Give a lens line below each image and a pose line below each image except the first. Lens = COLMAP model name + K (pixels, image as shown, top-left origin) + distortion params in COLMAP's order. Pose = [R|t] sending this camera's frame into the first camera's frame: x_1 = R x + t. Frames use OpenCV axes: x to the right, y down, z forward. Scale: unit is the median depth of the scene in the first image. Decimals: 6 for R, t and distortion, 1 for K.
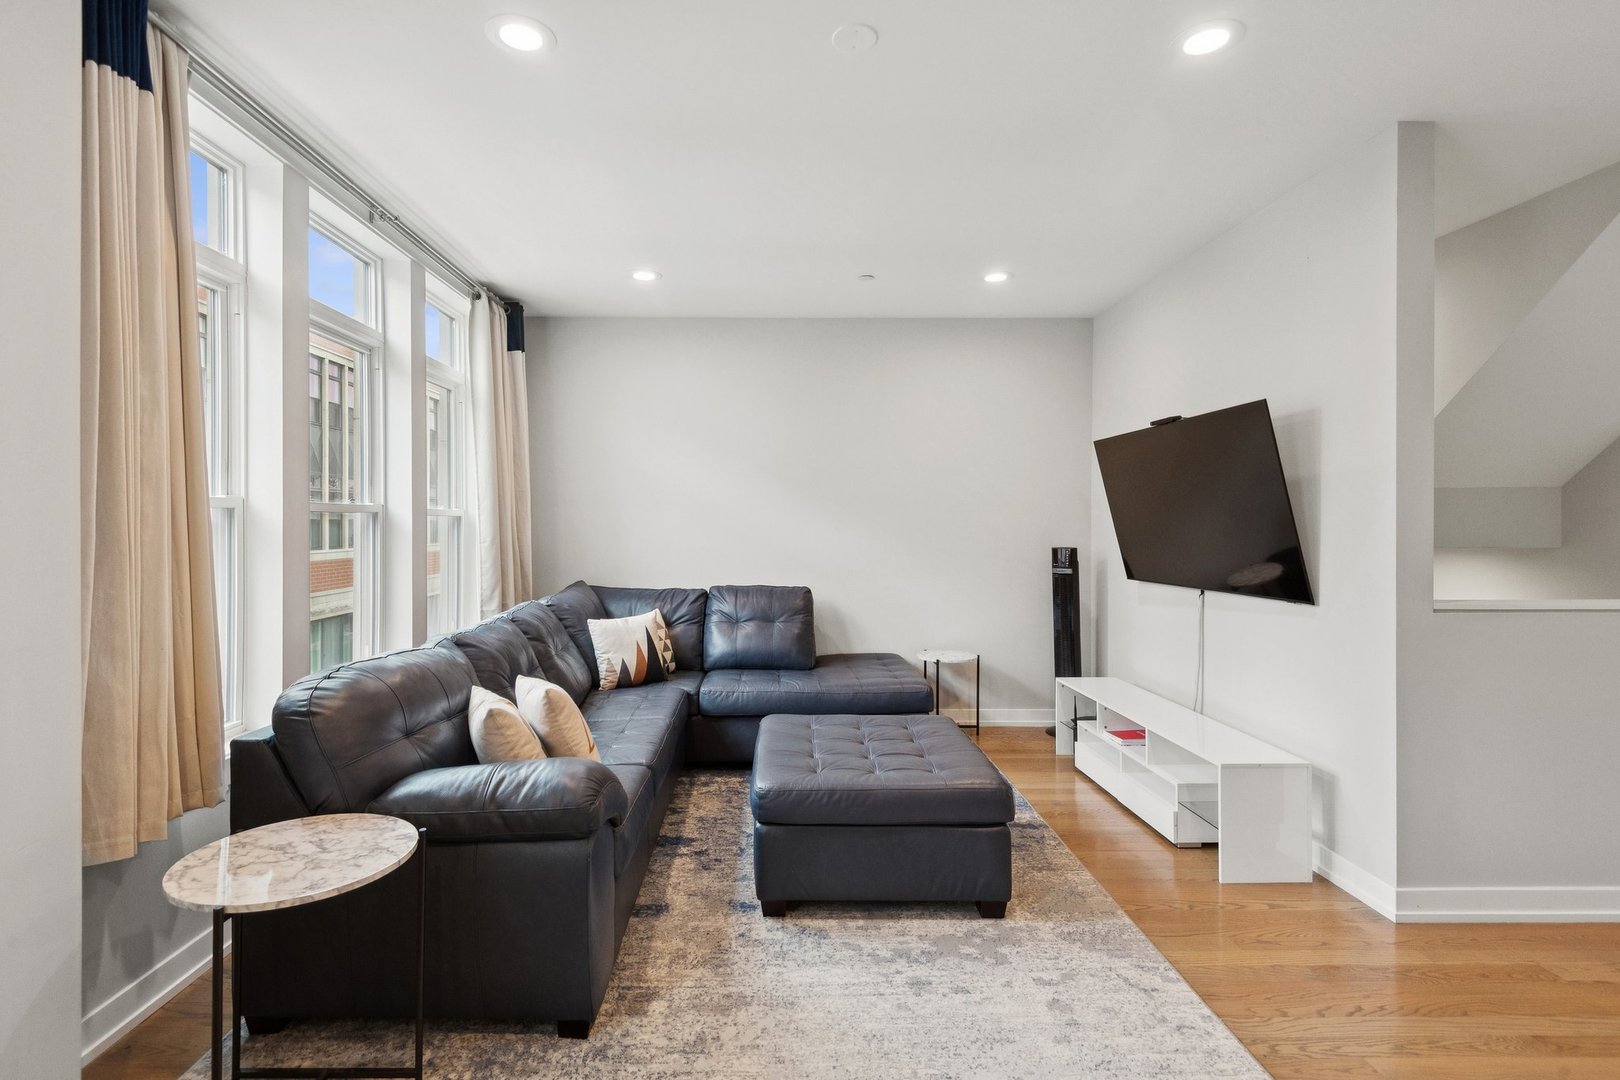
lens RADIAL K [[763.9, 0, 758.9], [0, 763.9, 520.3], [0, 0, 1]] dist [0.023870, -0.013391]
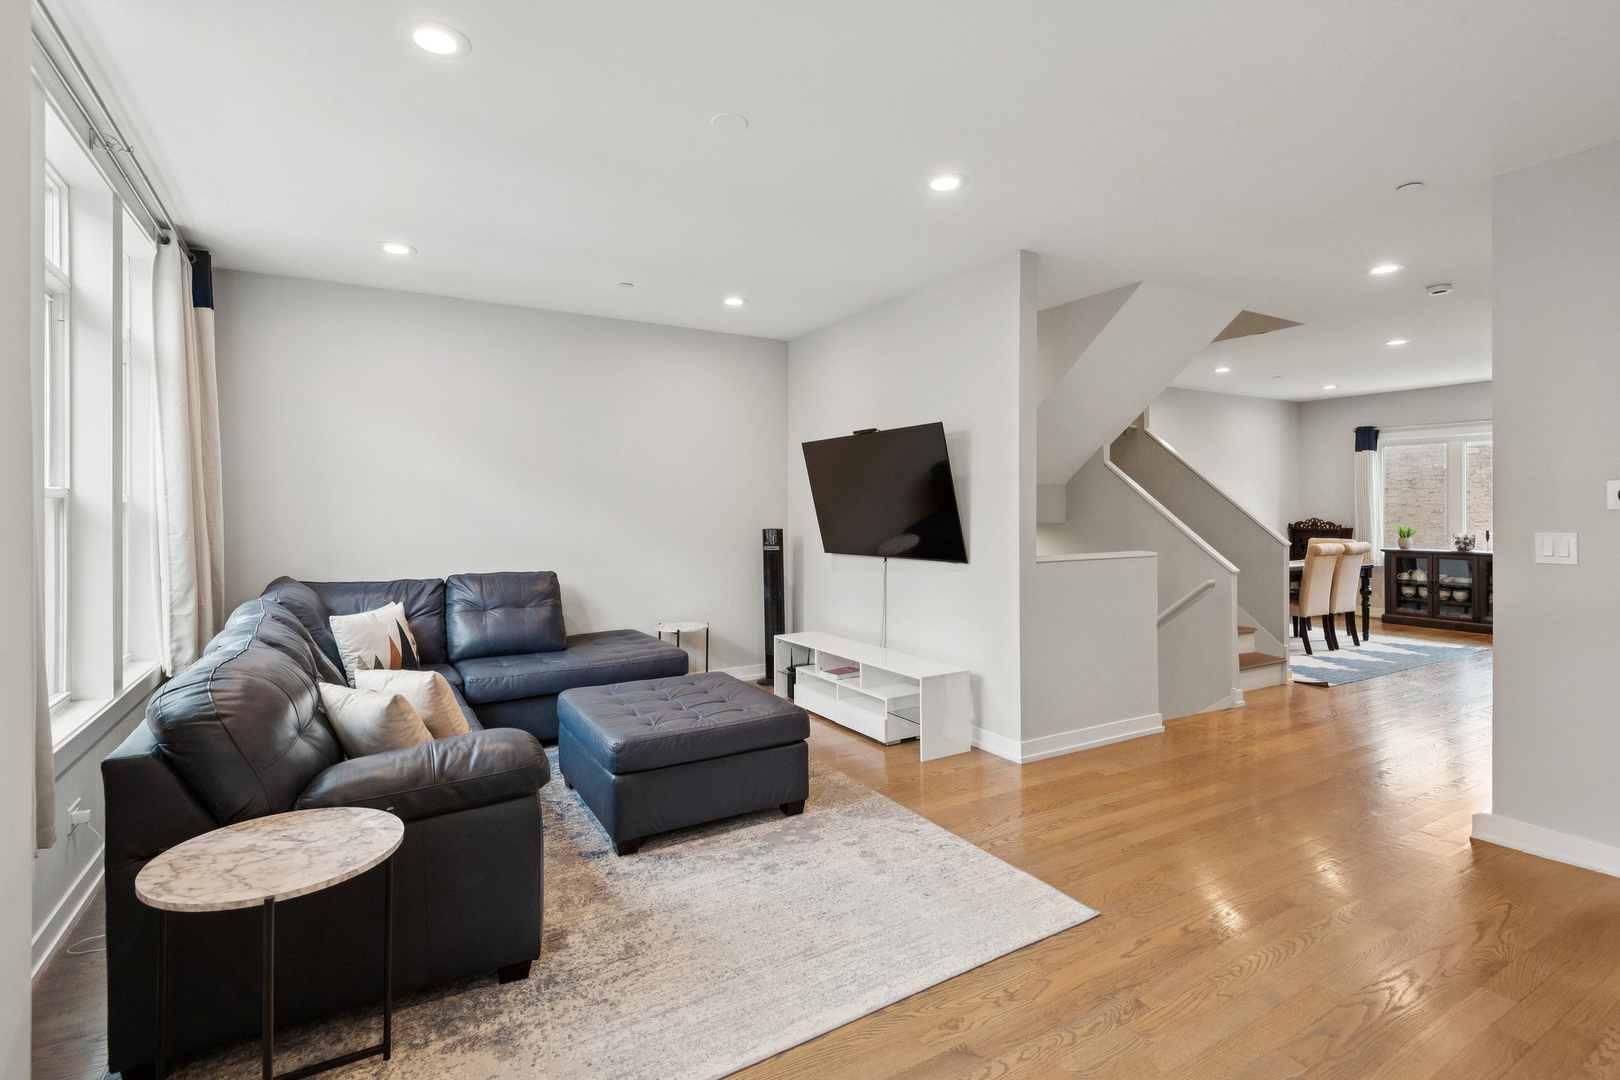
lens RADIAL K [[744.0, 0, 798.2], [0, 744.0, 507.6], [0, 0, 1]] dist [0.048321, -0.033427]
pose [[0.871515, -0.003662, 0.490355, -0.268075], [0.003231, 0.999993, 0.001726, 0.000330], [-0.490358, 0.000080, 0.871521, -0.085051]]
